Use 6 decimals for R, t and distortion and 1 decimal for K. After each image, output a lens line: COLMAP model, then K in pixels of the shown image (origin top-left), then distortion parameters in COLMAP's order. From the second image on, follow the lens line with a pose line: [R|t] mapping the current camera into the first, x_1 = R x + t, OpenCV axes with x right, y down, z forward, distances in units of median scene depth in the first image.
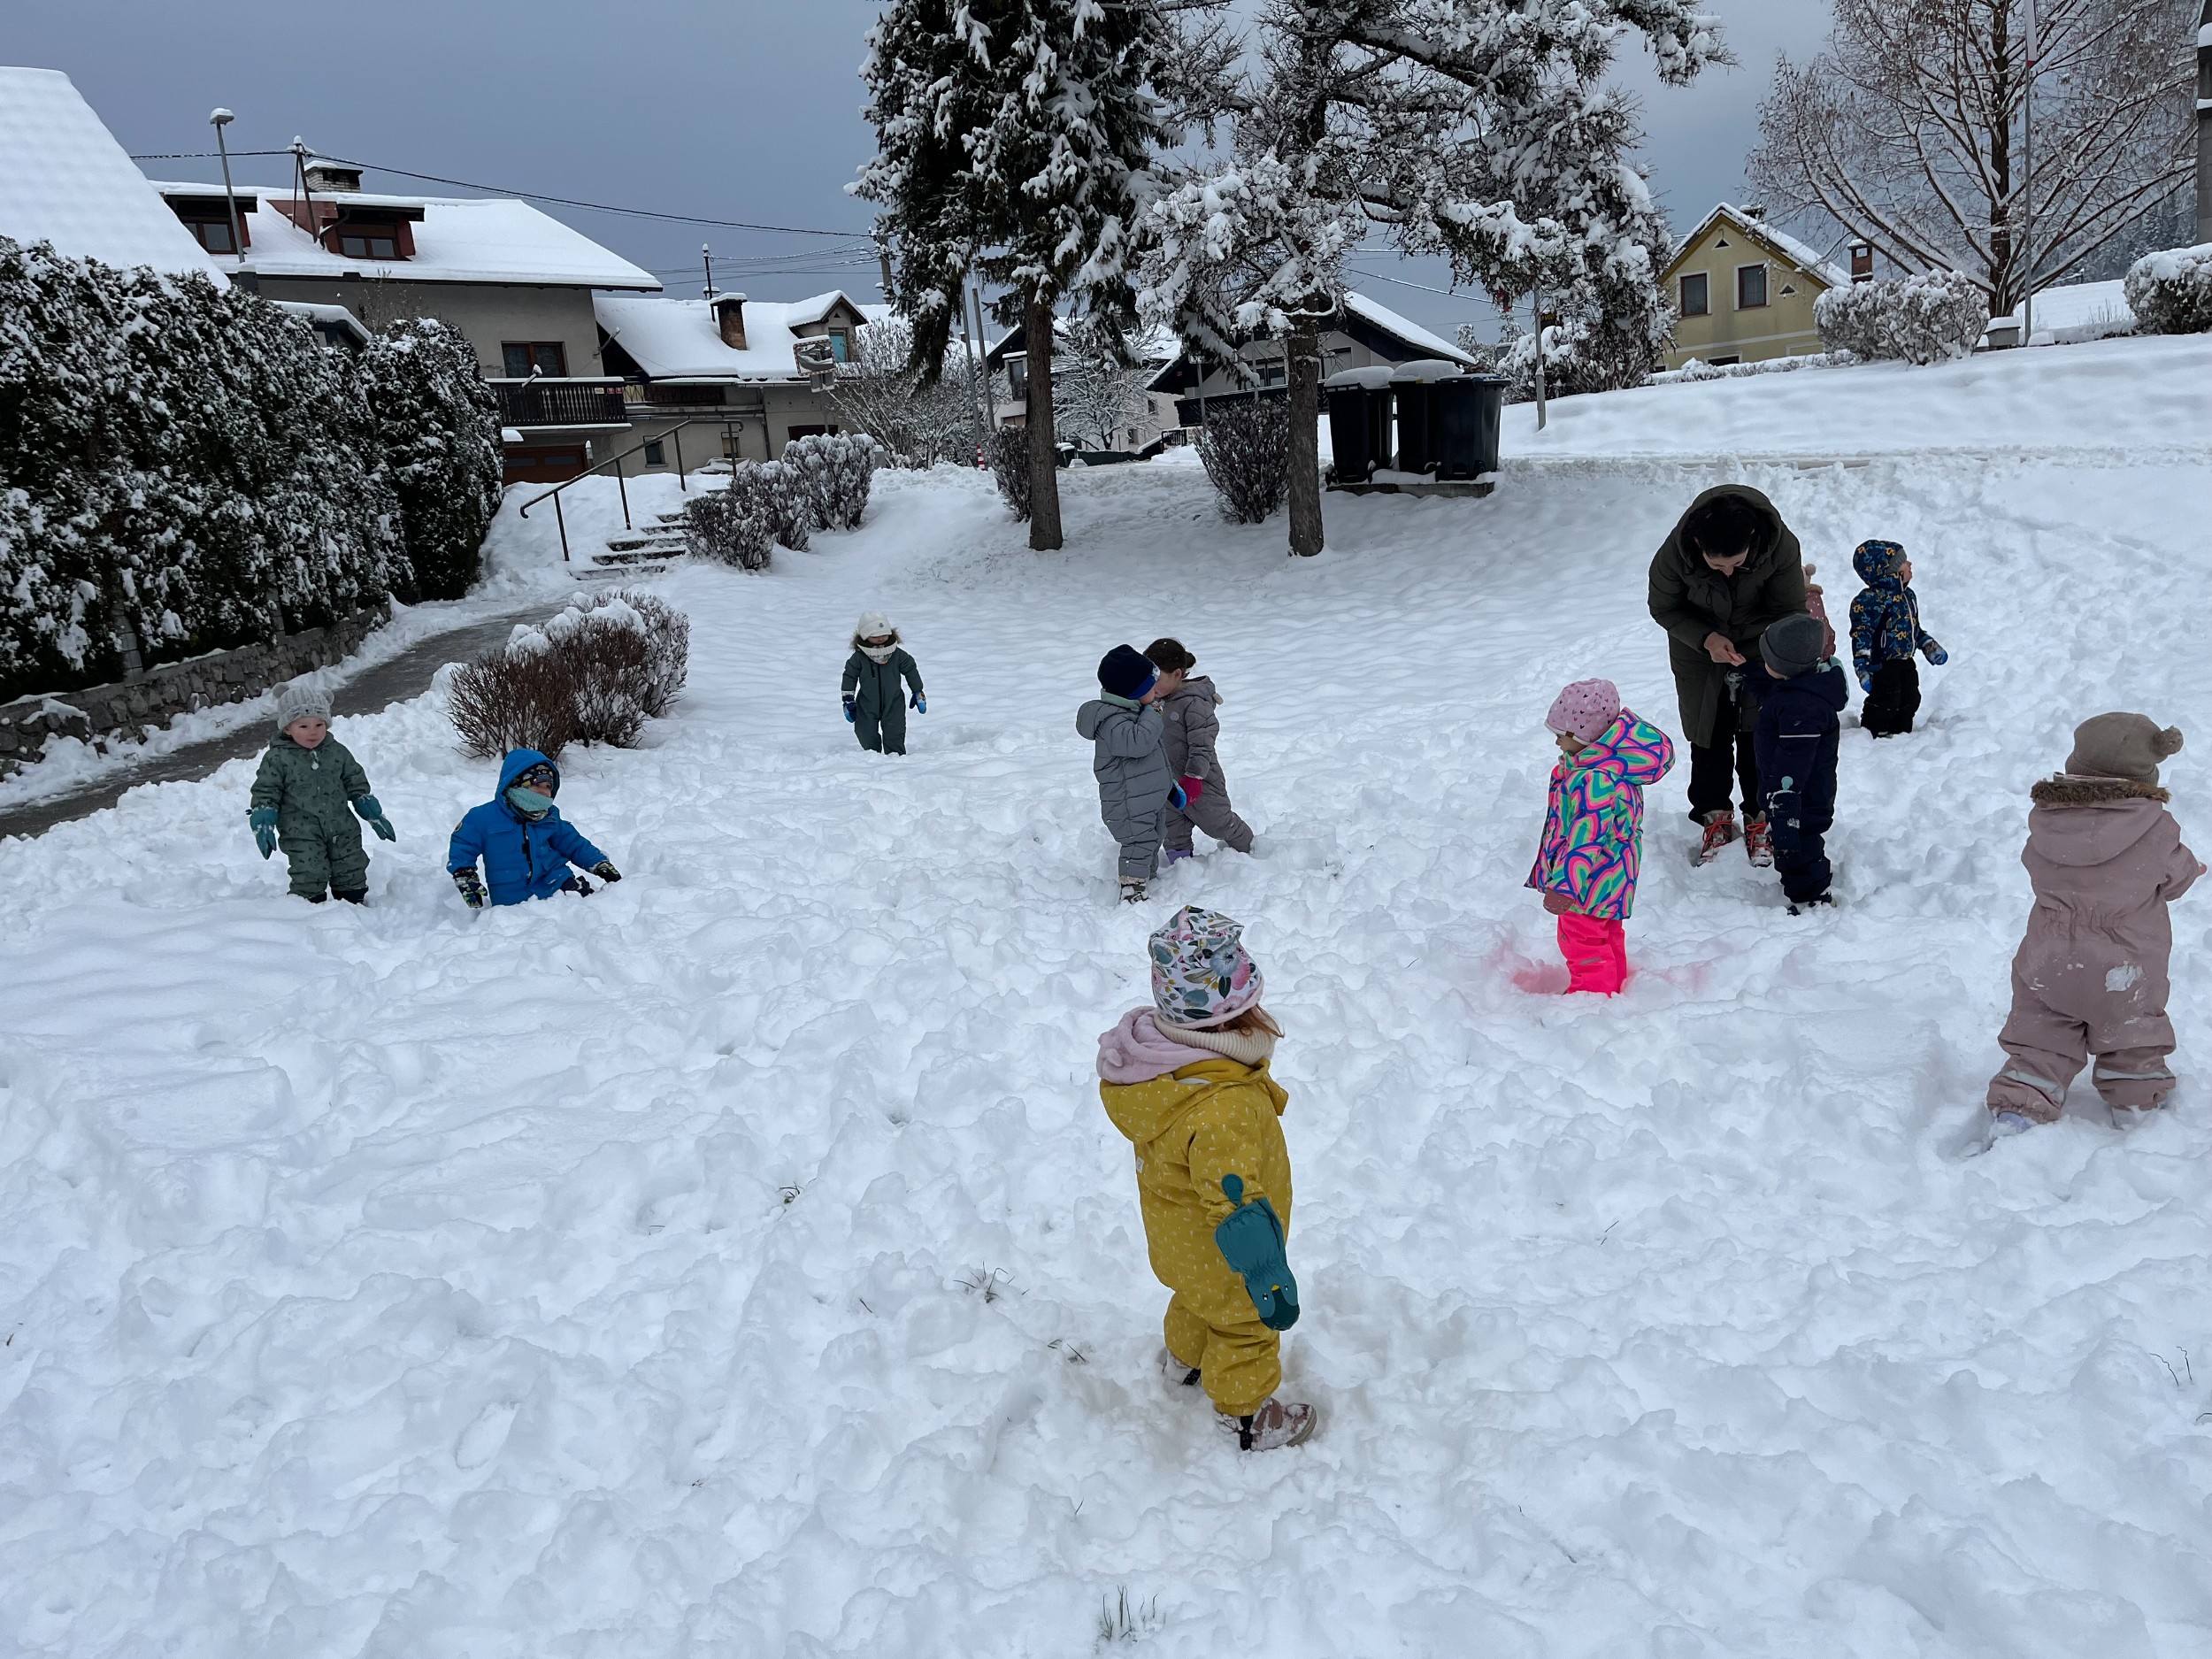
lens RADIAL K [[1785.0, 0, 1099.5], [0, 1785.0, 806.3], [0, 0, 1]] dist [0.080887, -0.117389]
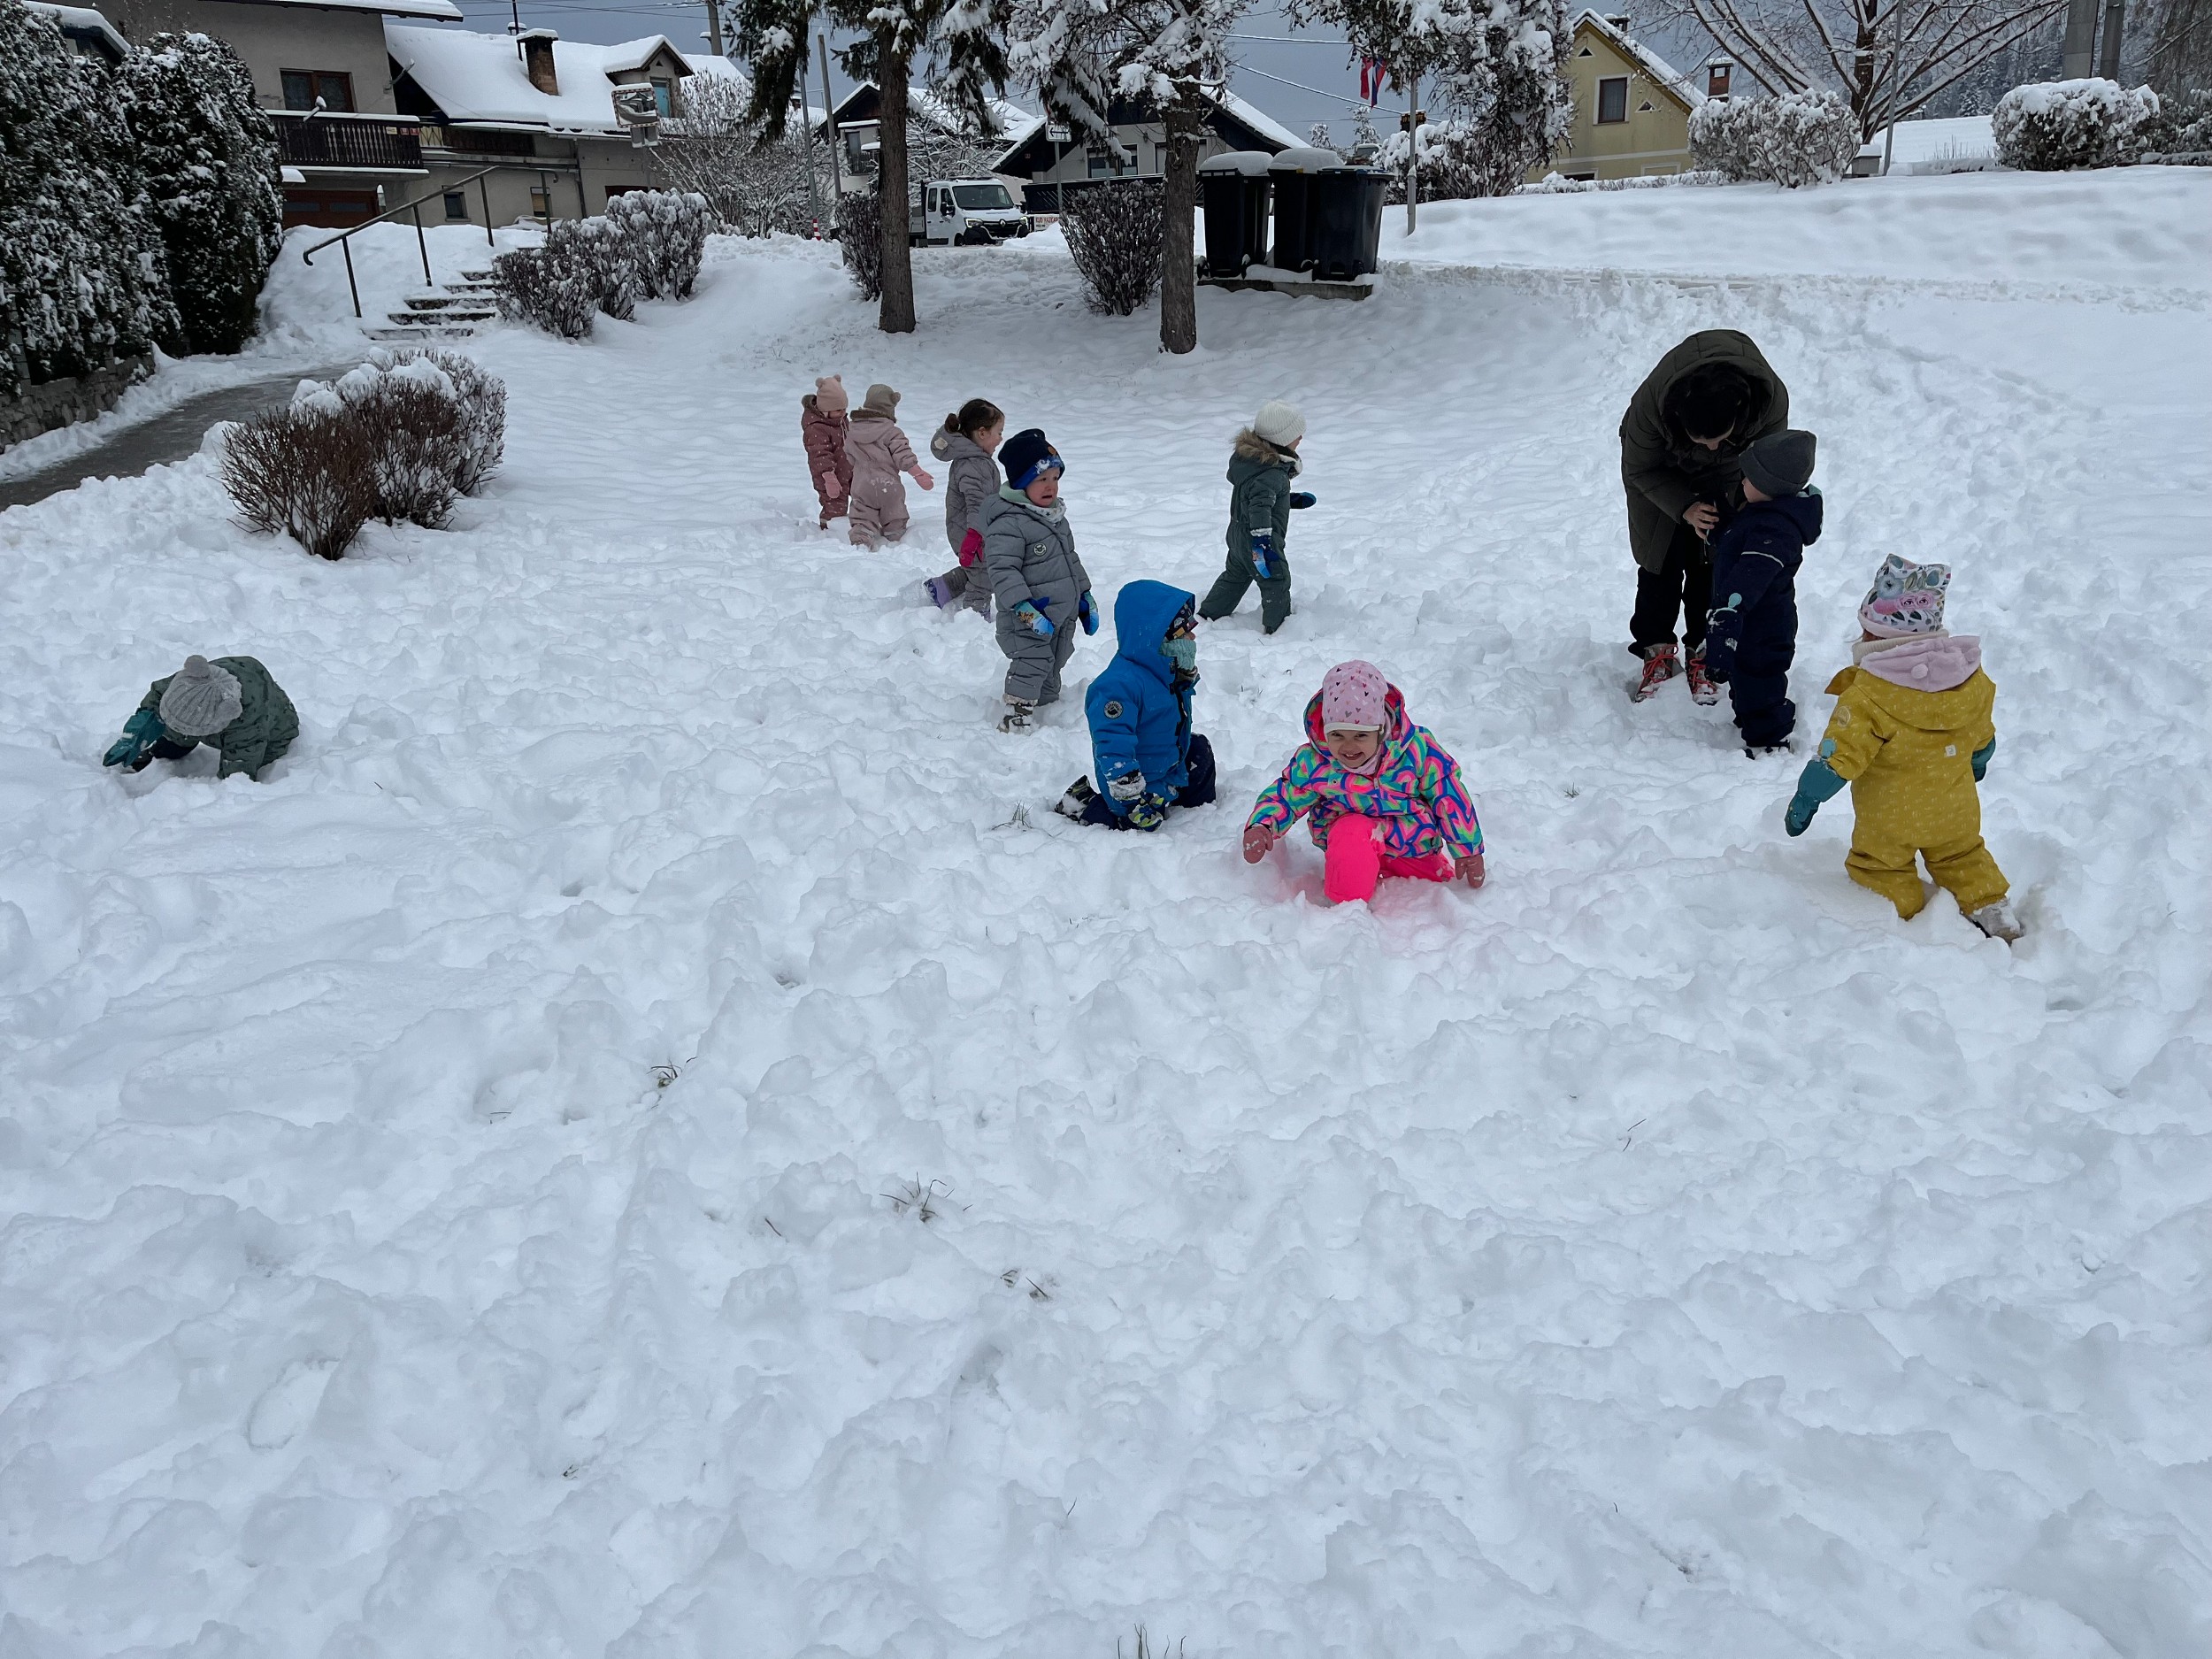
lens RADIAL K [[1785.0, 0, 1119.6], [0, 1785.0, 825.5], [0, 0, 1]] dist [0.080887, -0.117389]
pose [[0.993727, 0.021137, 0.109818, -0.032389], [-0.033773, 0.992848, 0.114507, -0.000792], [-0.106612, -0.117497, 0.987334, 0.096590]]
